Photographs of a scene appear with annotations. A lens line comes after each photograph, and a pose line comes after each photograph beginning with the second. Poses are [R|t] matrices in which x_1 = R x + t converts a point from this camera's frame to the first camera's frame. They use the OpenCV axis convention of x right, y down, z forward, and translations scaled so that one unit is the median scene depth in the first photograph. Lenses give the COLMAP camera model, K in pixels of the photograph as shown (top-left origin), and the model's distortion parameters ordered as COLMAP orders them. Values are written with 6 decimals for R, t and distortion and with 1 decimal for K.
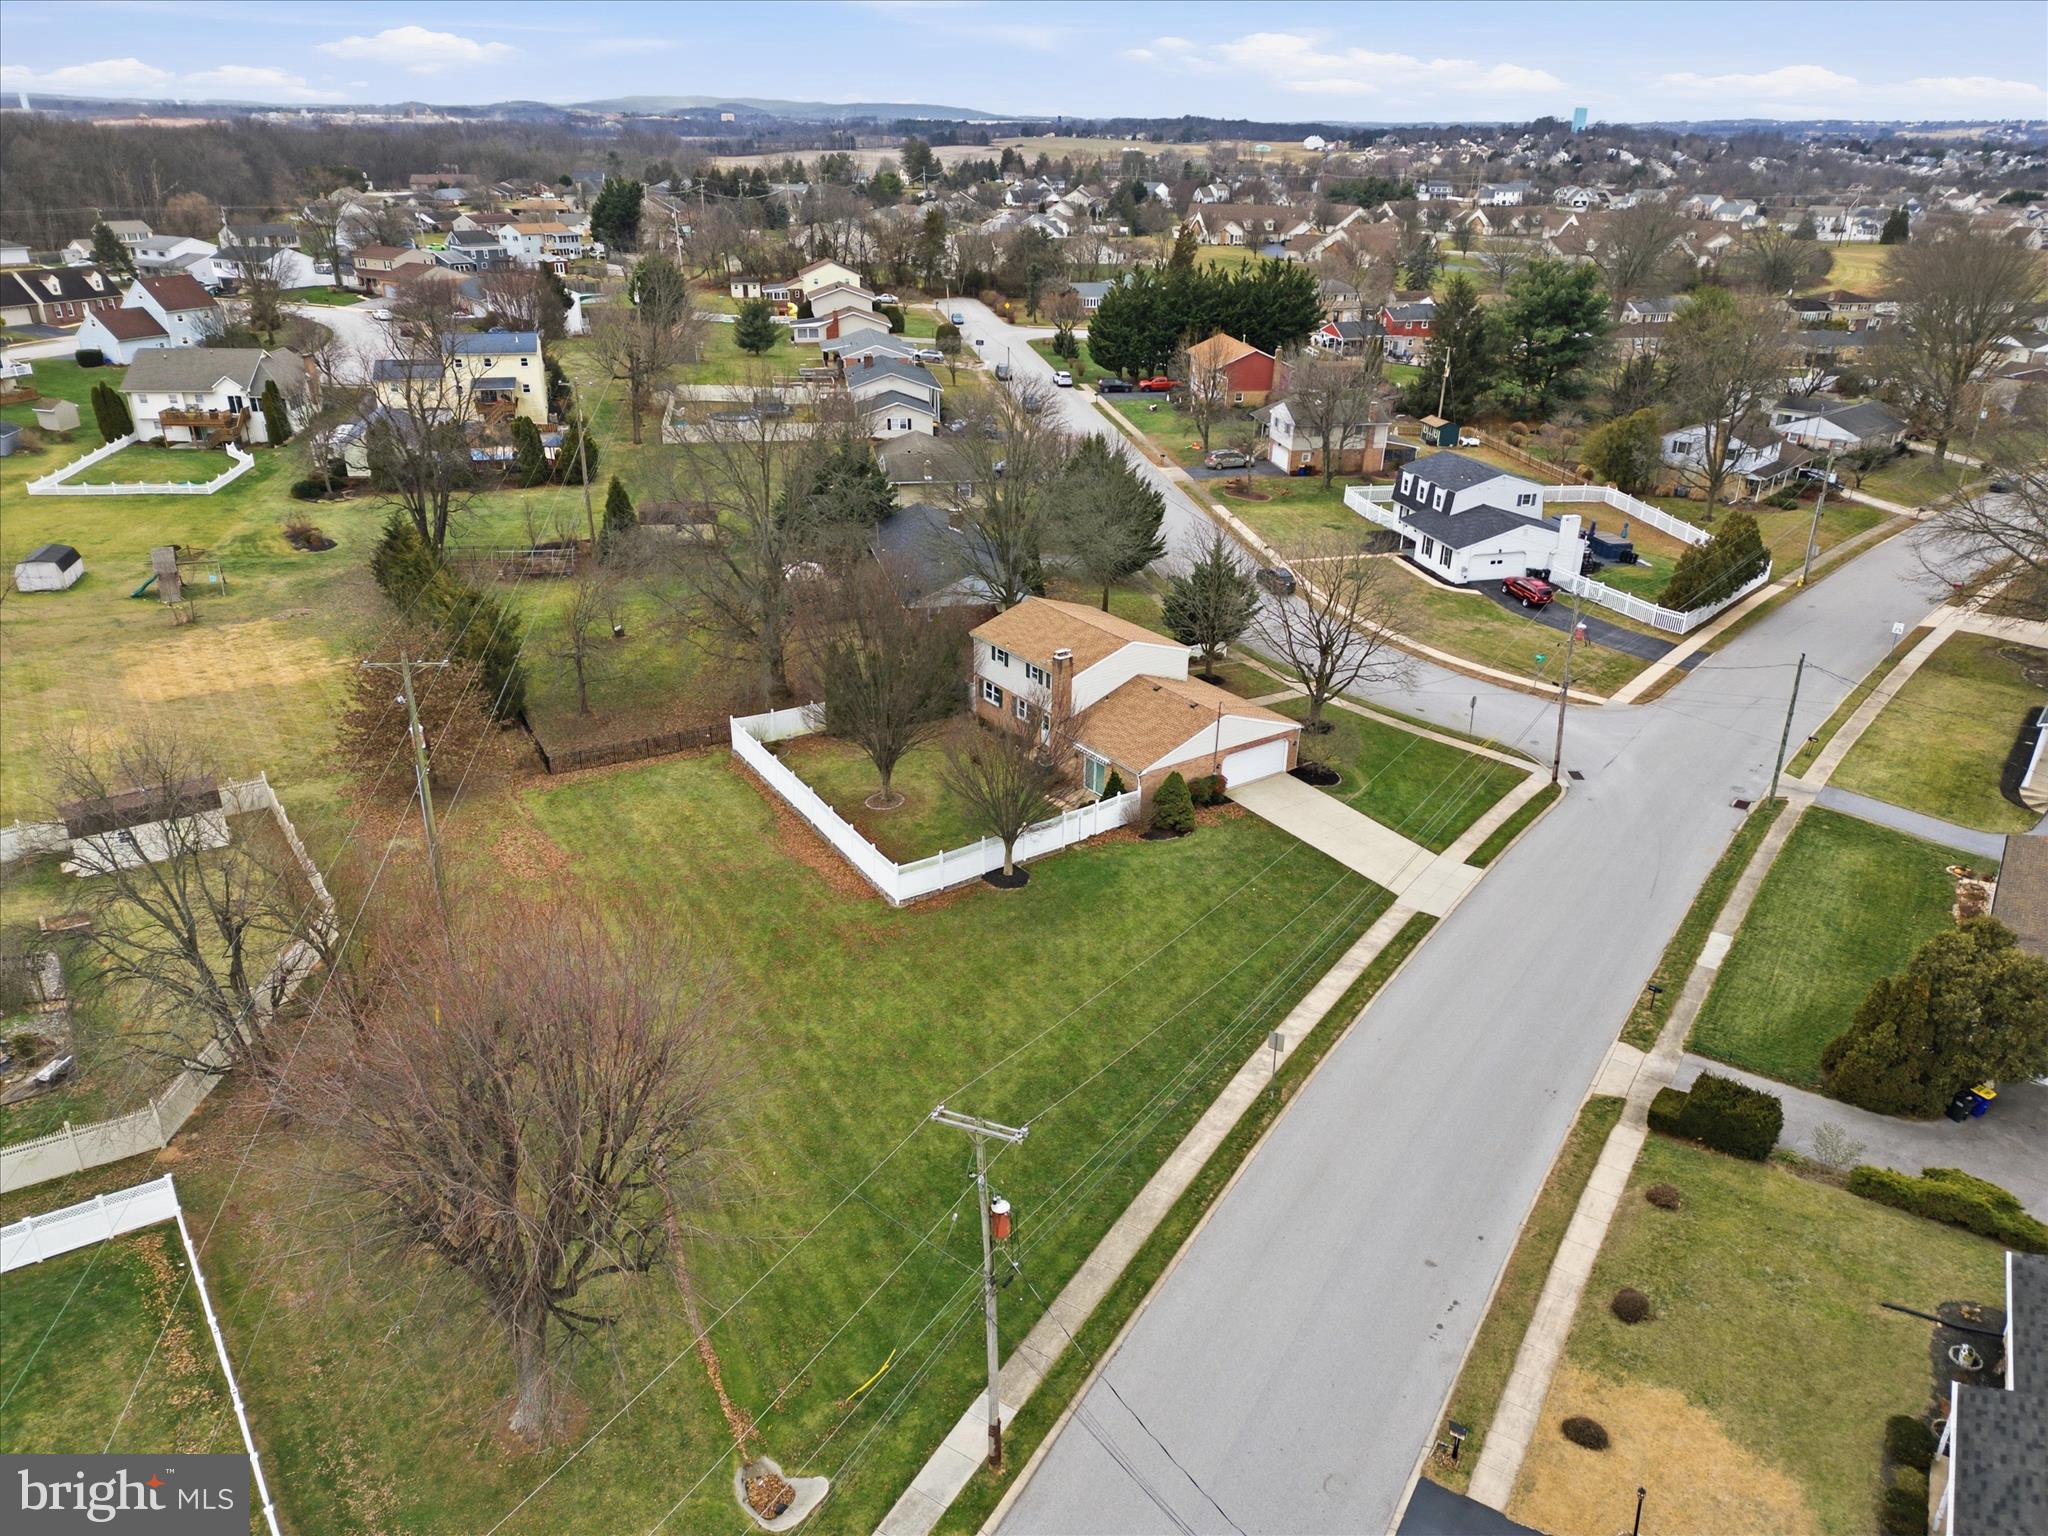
lens RADIAL K [[1437.0, 0, 1023.0], [0, 1437.0, 777.3], [0, 0, 1]] dist [0.026154, -0.006331]
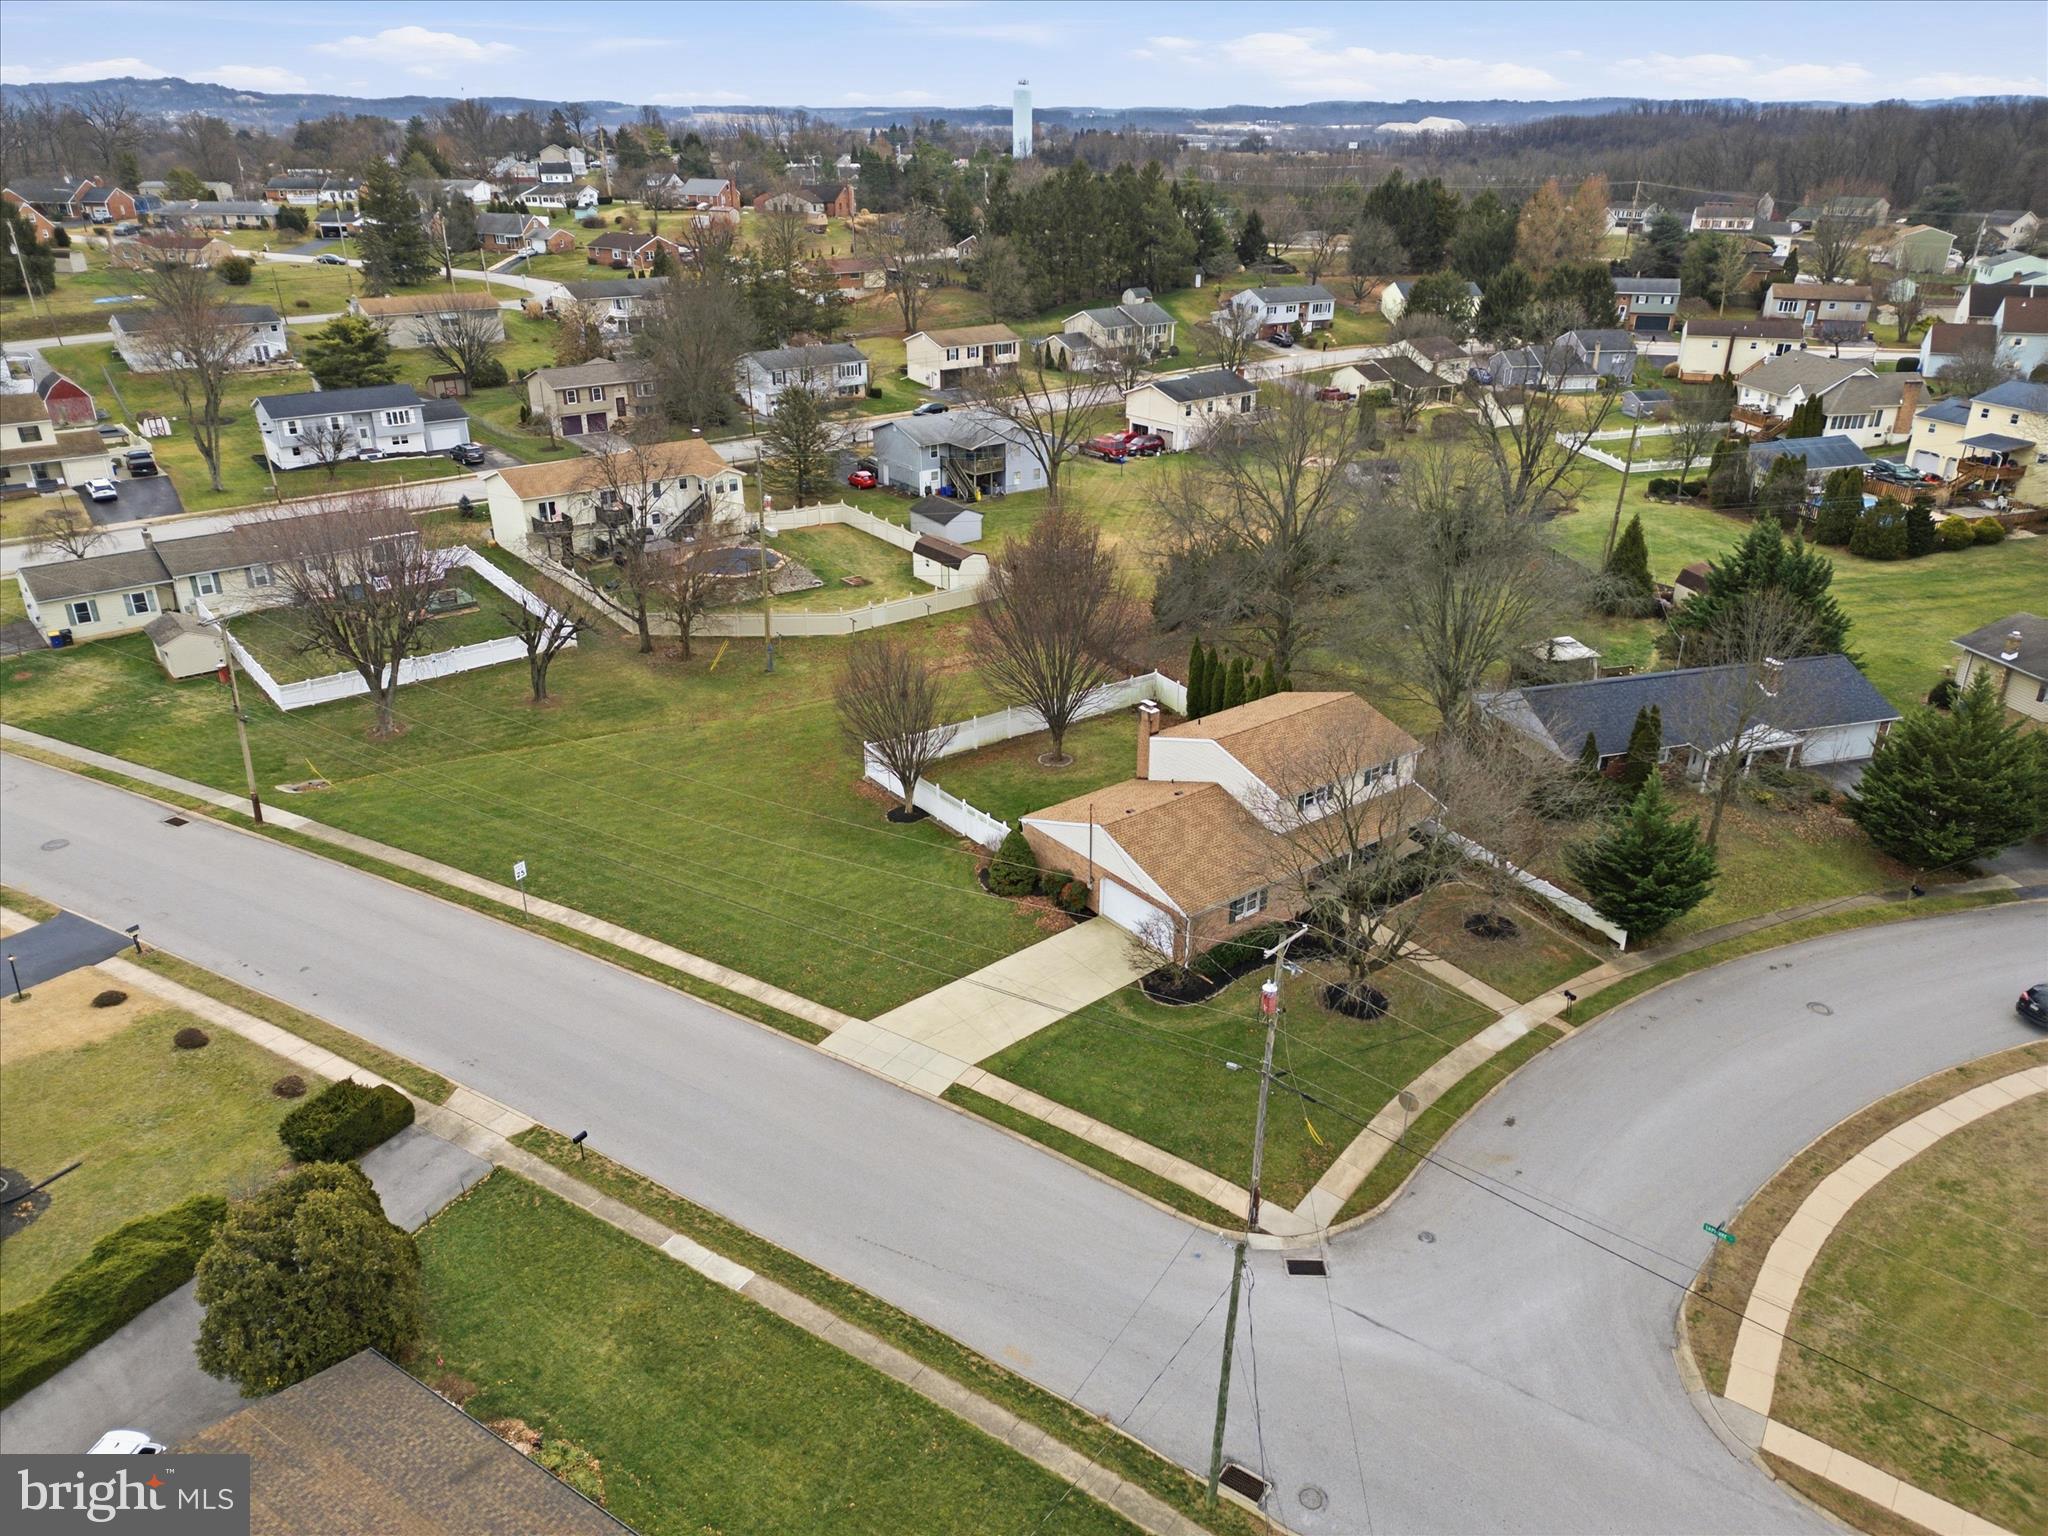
lens RADIAL K [[1437.0, 0, 1023.0], [0, 1437.0, 777.3], [0, 0, 1]] dist [0.026154, -0.006331]
pose [[0.040335, 0.411041, -0.910724, 0.878927], [-0.419774, 0.834099, 0.357867, -0.343906], [0.906732, 0.367863, 0.206187, 0.761636]]
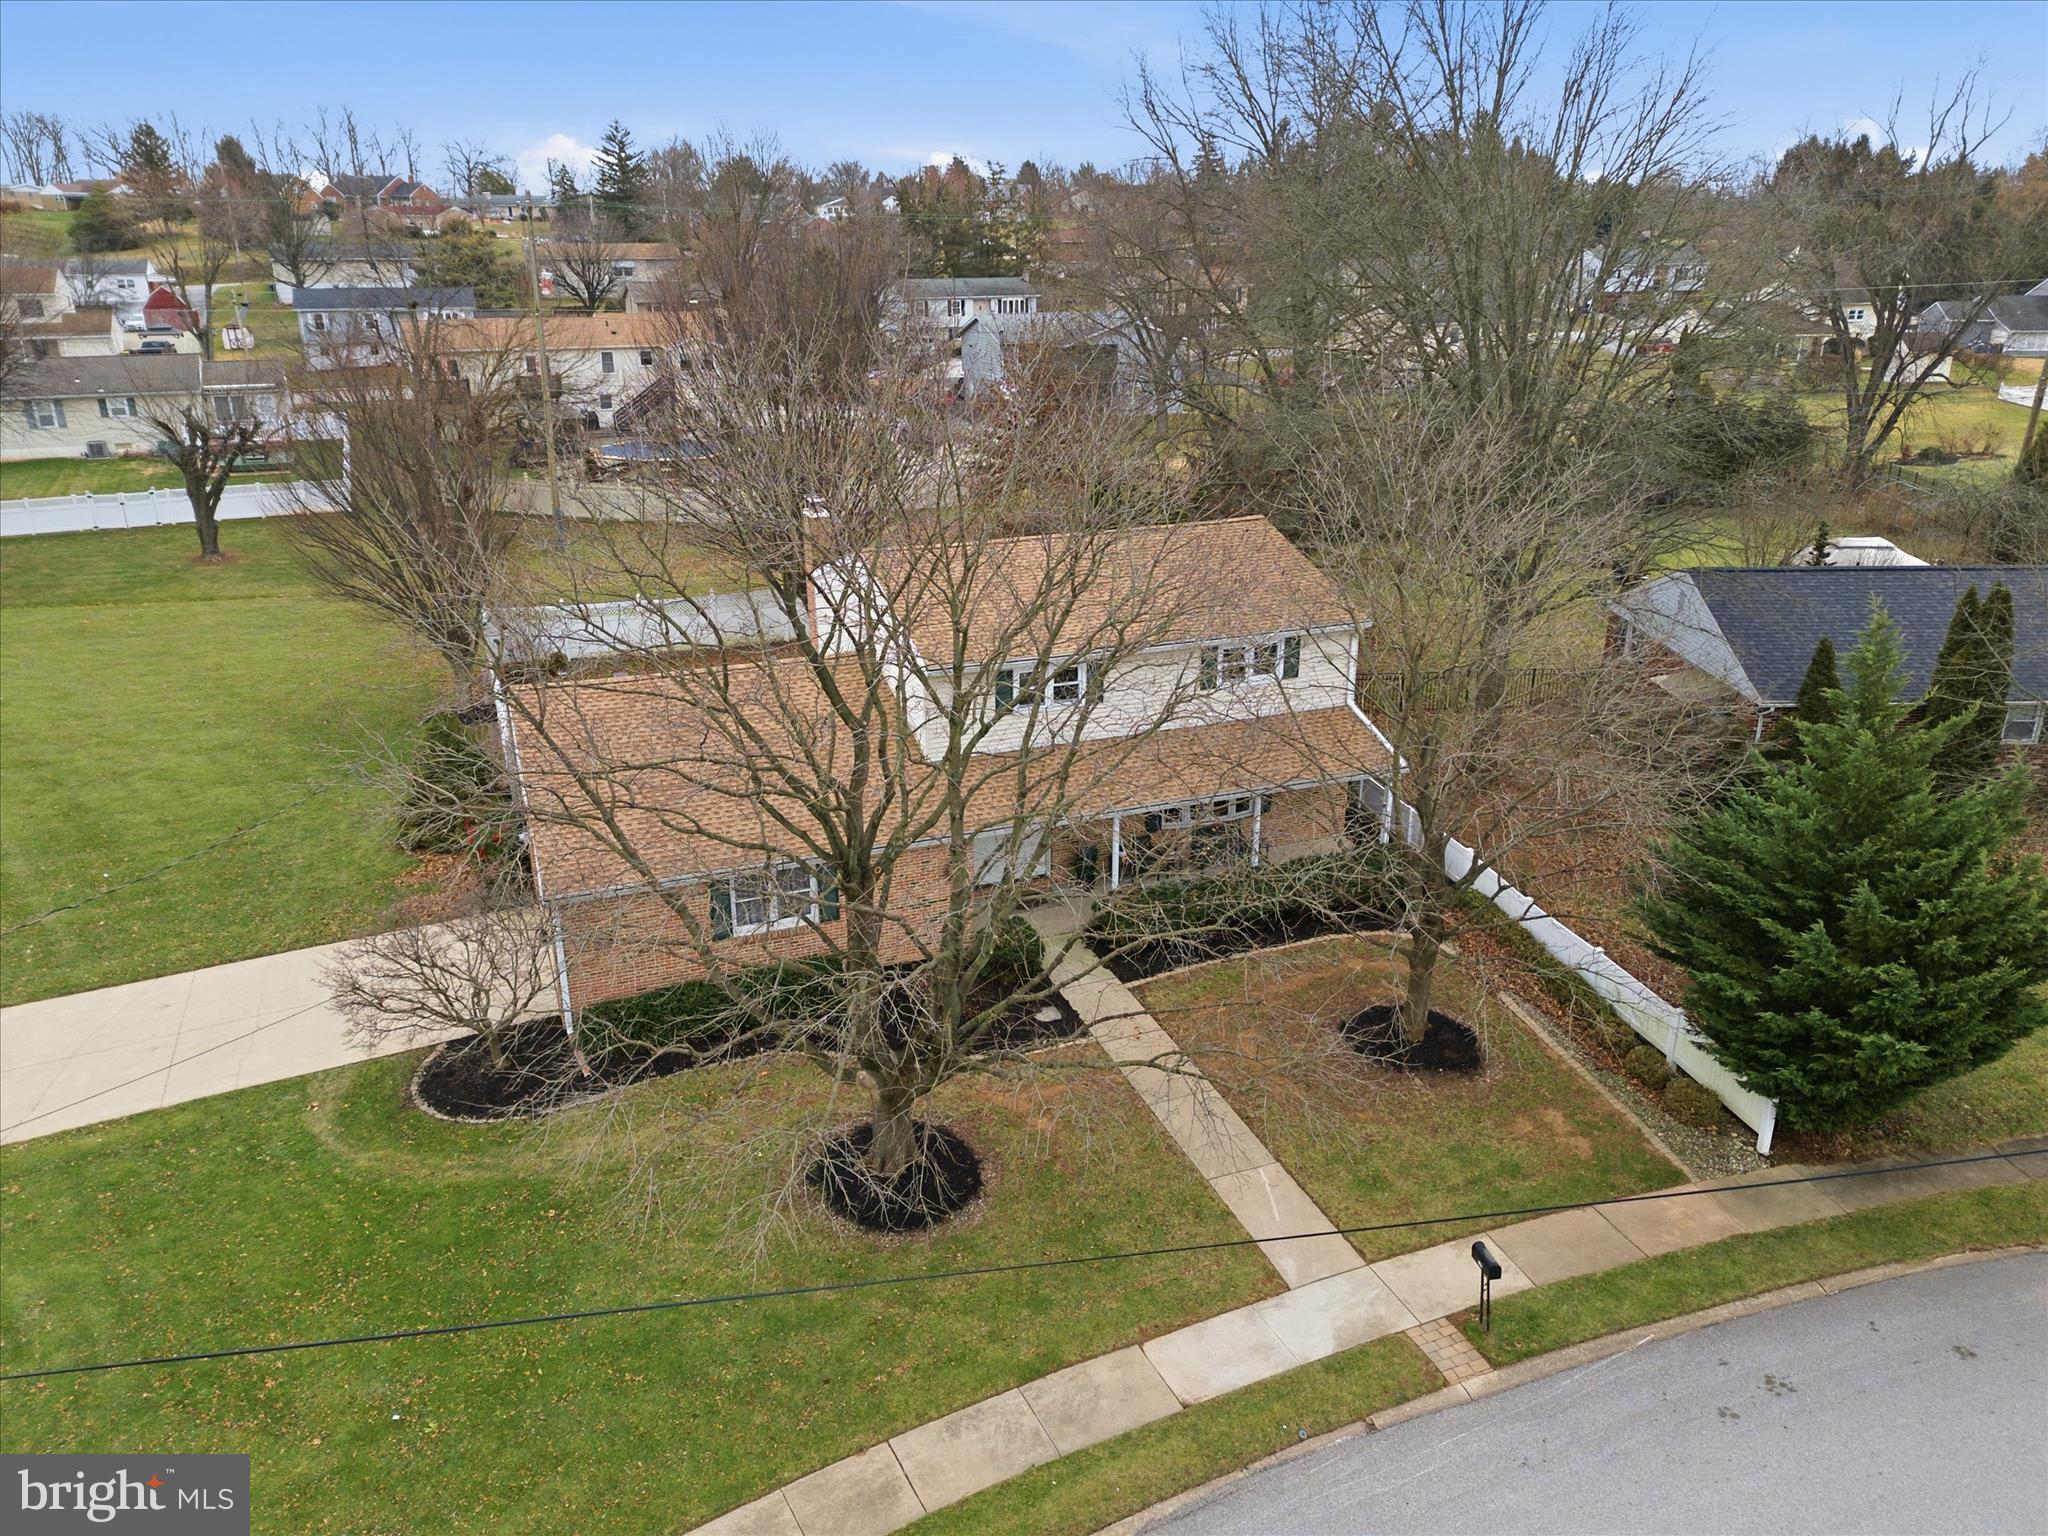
lens RADIAL K [[1476.5, 0, 1024.0], [0, 1476.5, 768.0], [0, 0, 1]] dist [0.025909, -0.002462]
pose [[-0.232384, 0.330069, -0.914905, 0.463105], [-0.406968, 0.821356, 0.399689, -0.232052], [0.883388, 0.465218, -0.056543, 1.128901]]
